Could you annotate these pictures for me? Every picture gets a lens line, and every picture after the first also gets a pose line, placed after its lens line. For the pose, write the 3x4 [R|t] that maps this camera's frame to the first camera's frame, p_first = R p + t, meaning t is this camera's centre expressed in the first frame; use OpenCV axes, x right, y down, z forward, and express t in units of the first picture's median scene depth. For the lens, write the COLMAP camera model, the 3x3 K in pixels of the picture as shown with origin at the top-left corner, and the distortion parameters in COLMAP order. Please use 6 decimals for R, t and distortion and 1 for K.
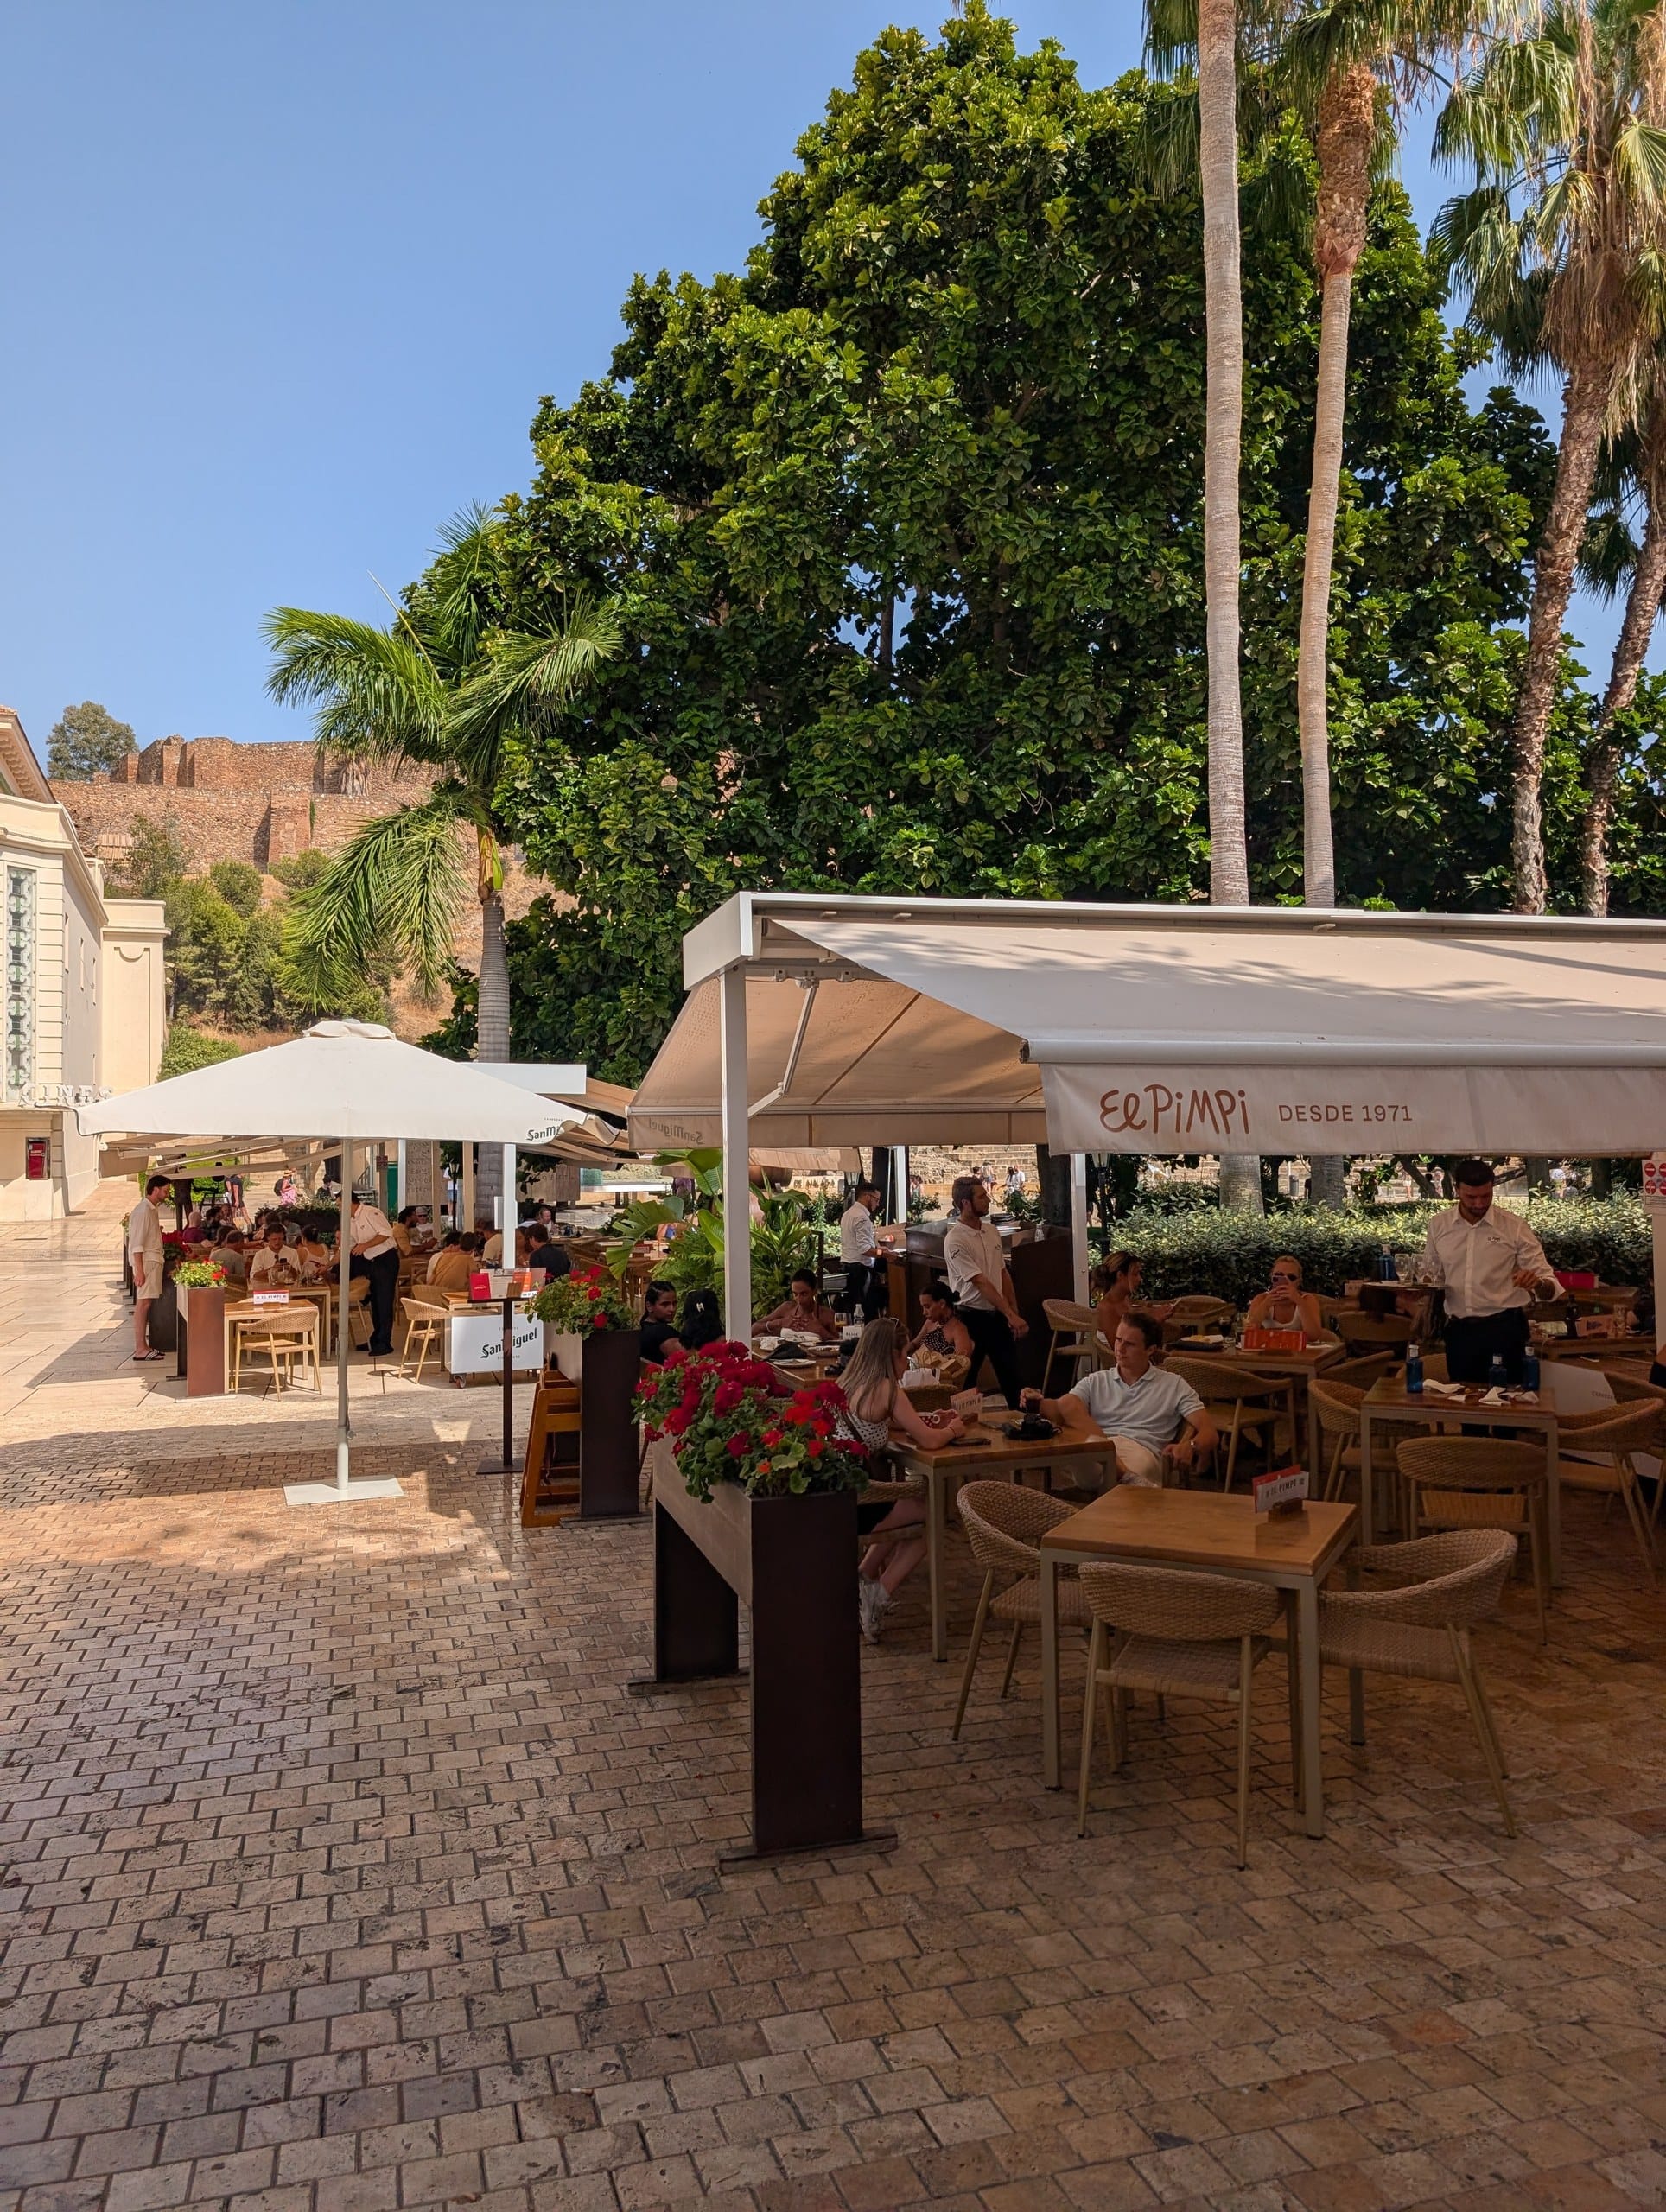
lens RADIAL K [[1788.6, 0, 833.7], [0, 1788.6, 1115.1], [0, 0, 1]] dist [-0.005143, 0.007273]
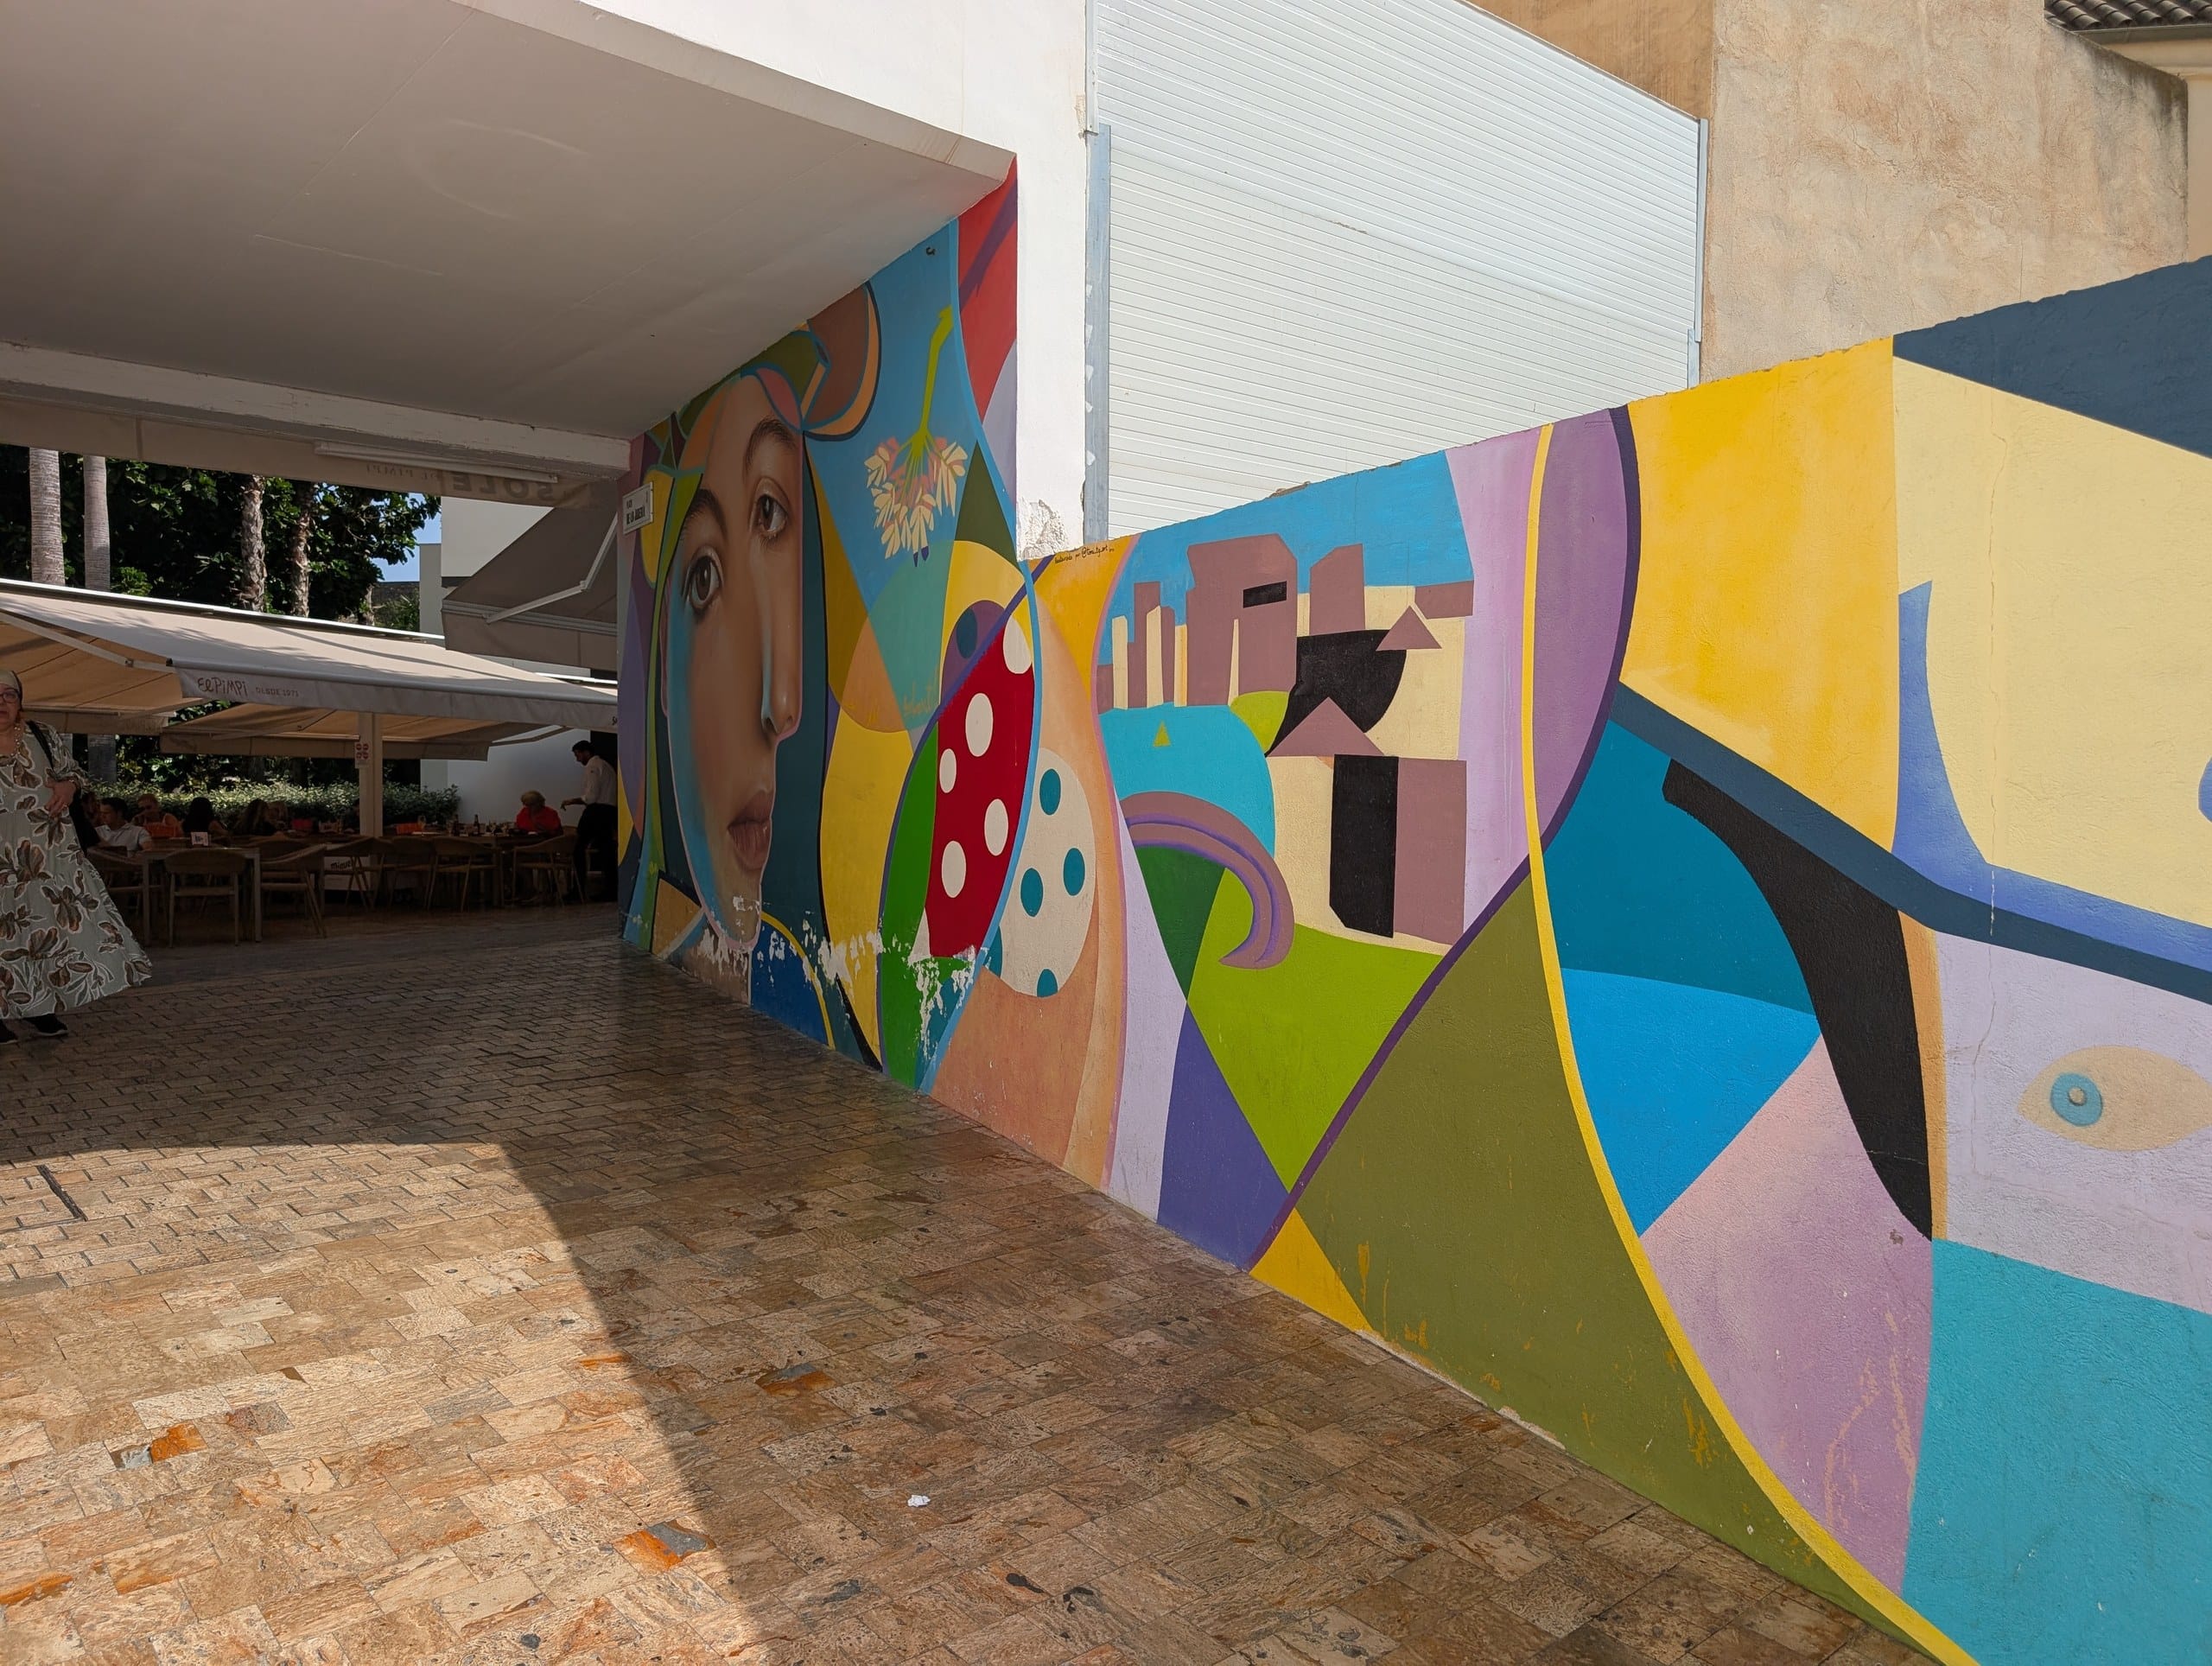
lens RADIAL K [[1788.6, 0, 1106.0], [0, 1788.6, 833.0], [0, 0, 1]] dist [-0.005143, 0.007273]
pose [[0.659610, 0.009109, 0.751553, -0.200163], [-0.031286, 0.999393, 0.015346, 0.027942], [-0.750957, -0.033635, 0.659494, -0.384716]]
